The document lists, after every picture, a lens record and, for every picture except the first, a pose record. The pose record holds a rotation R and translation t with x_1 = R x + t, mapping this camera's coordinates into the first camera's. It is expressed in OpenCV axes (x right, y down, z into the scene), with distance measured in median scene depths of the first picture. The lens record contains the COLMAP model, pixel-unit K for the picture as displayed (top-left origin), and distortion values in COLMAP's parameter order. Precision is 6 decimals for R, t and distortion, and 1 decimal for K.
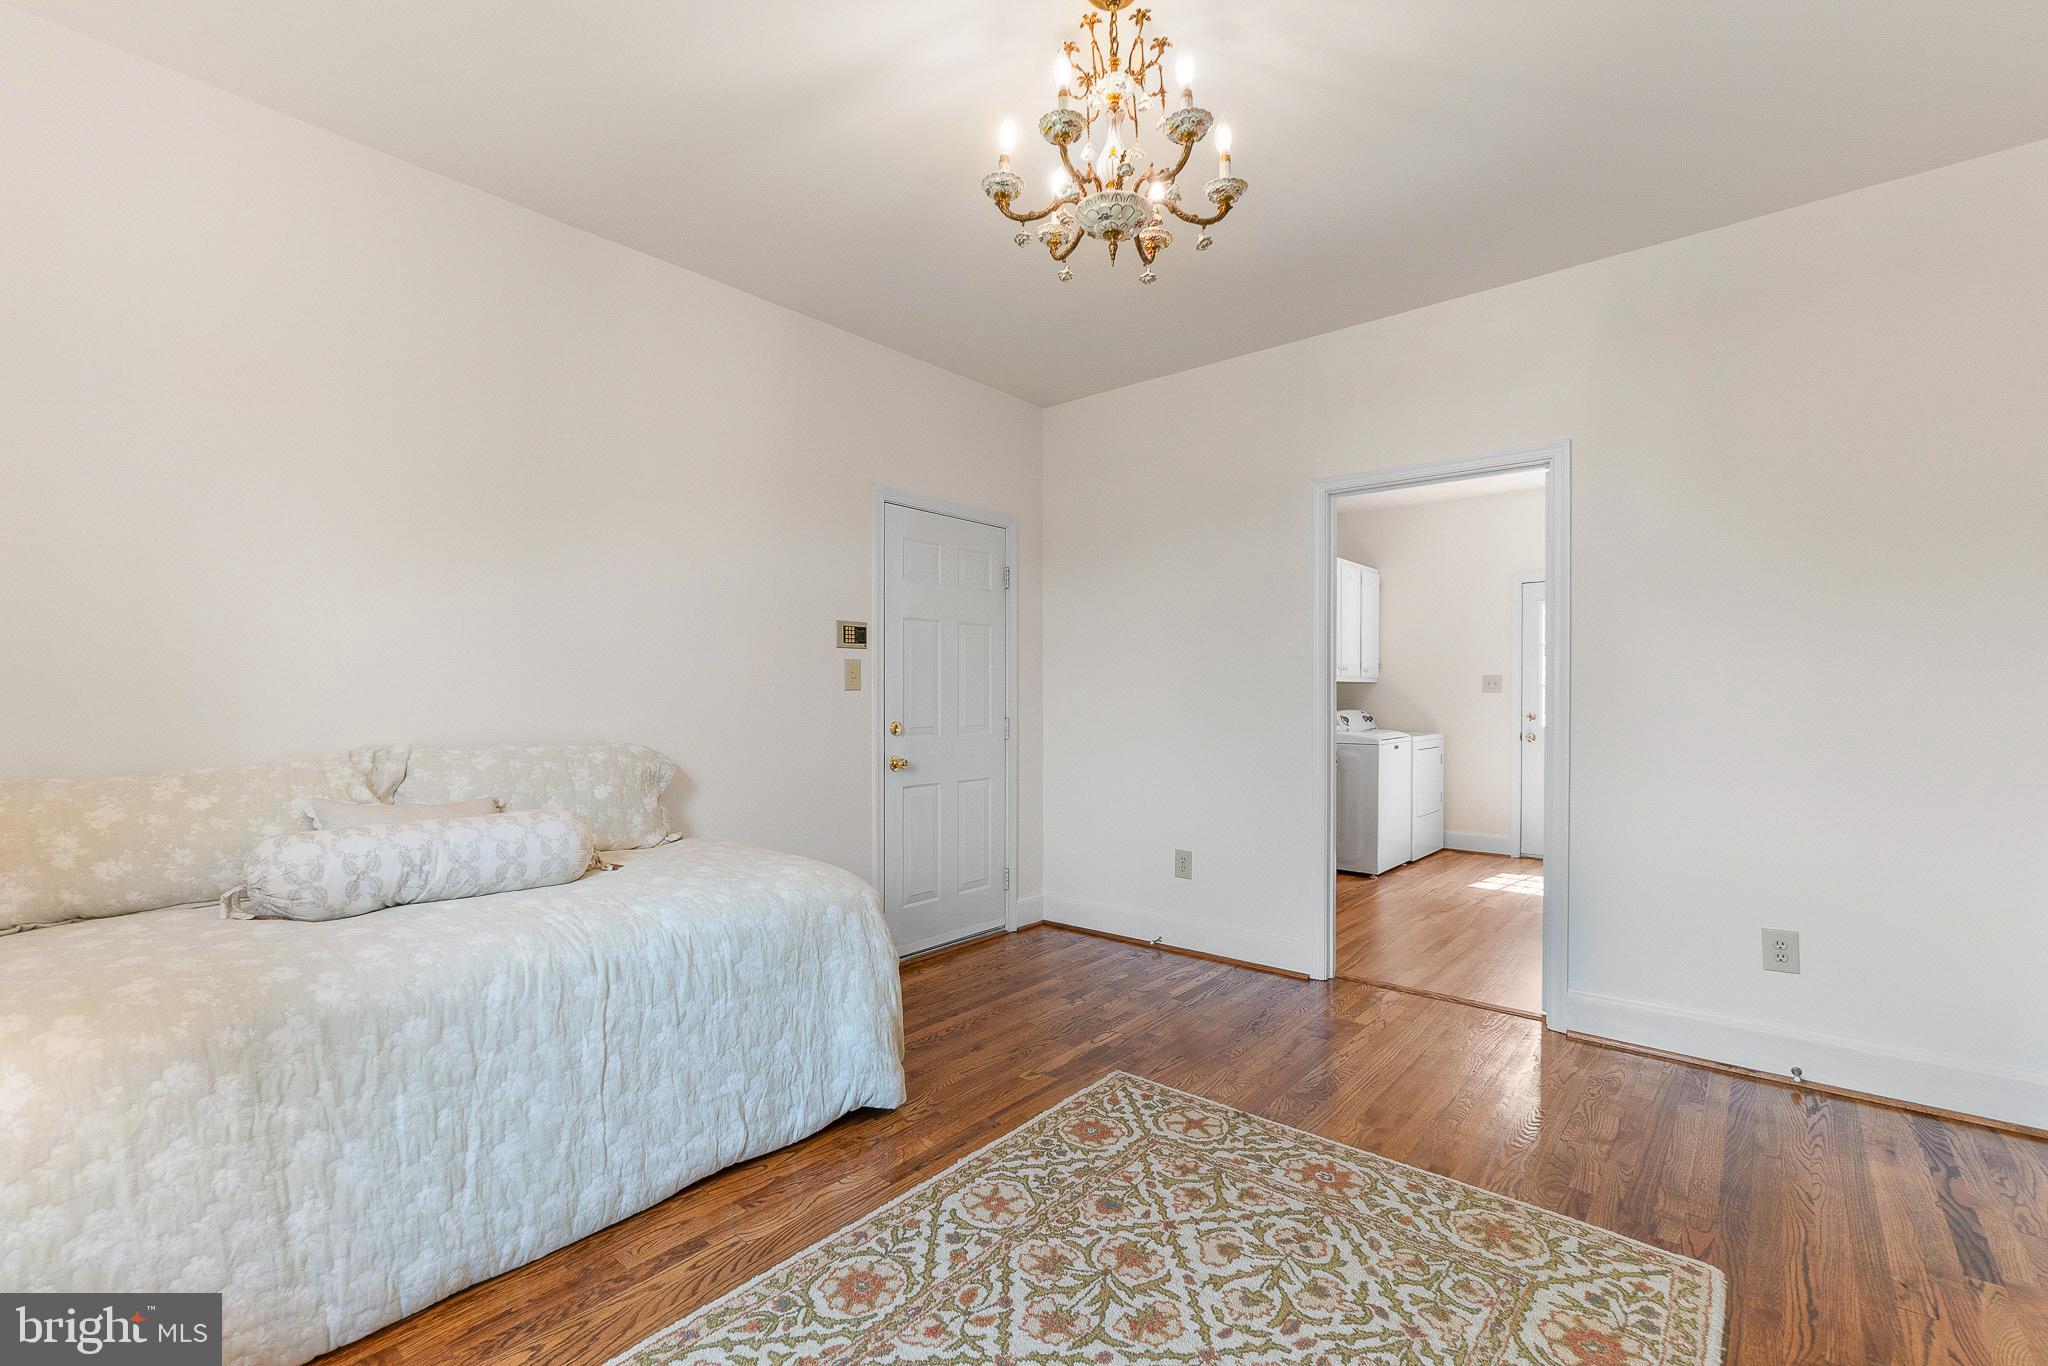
lens RADIAL K [[888.2, 0, 1022.4], [0, 888.2, 693.7], [0, 0, 1]] dist [-0.009068, 0.000566]
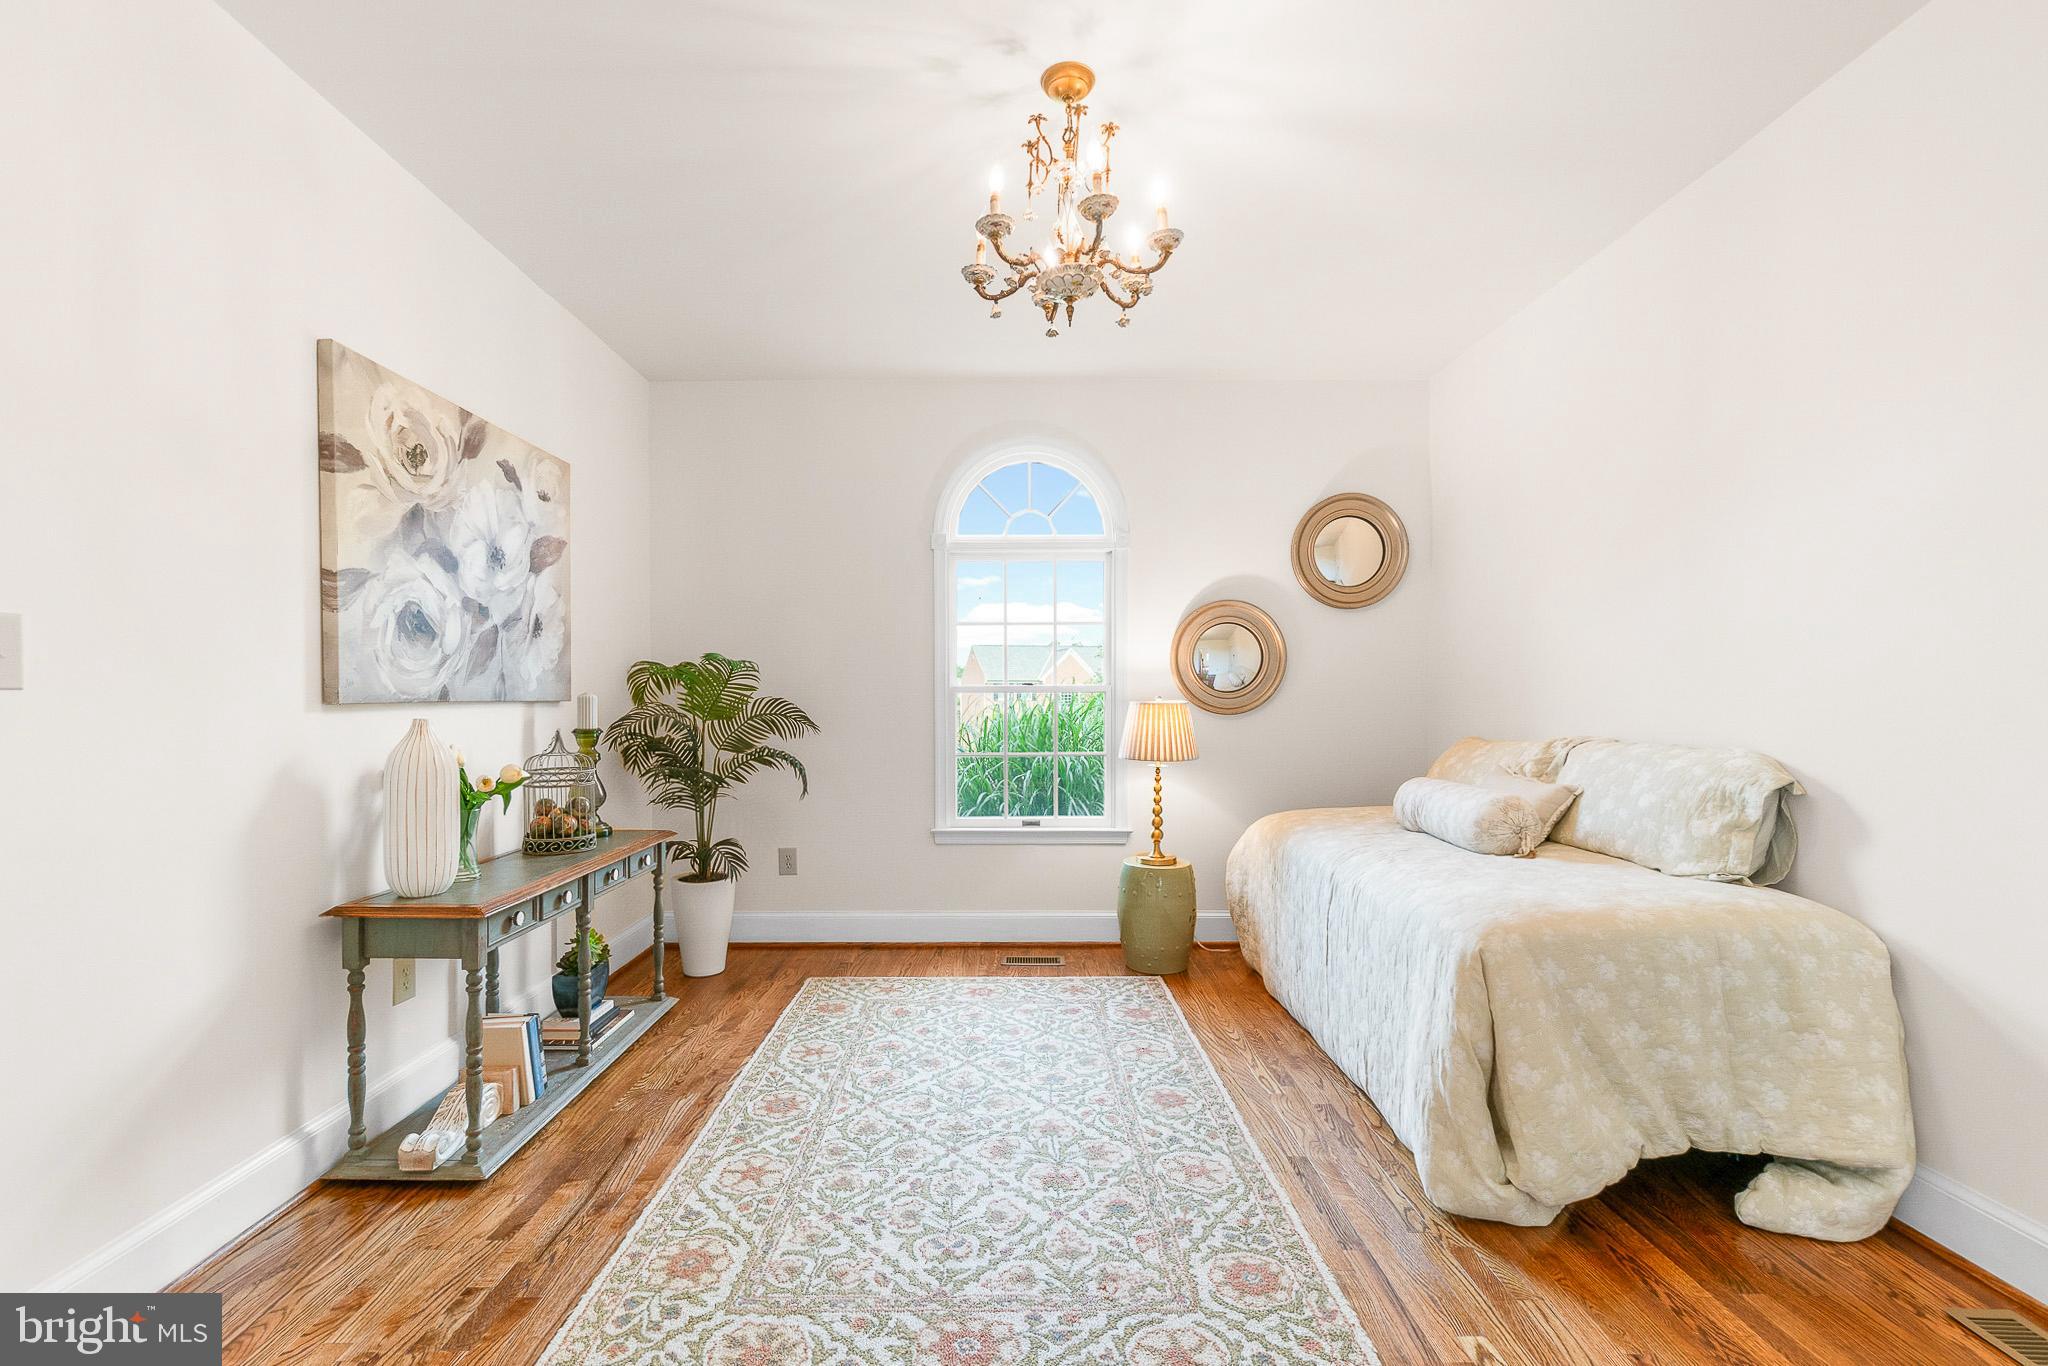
lens RADIAL K [[888.2, 0, 1022.2], [0, 888.2, 693.5], [0, 0, 1]] dist [-0.009068, 0.000566]
pose [[-0.751609, -0.001867, -0.659606, 0.891991], [0.002080, 0.999984, -0.005201, -0.003299], [0.659605, -0.005281, -0.751593, 1.774231]]
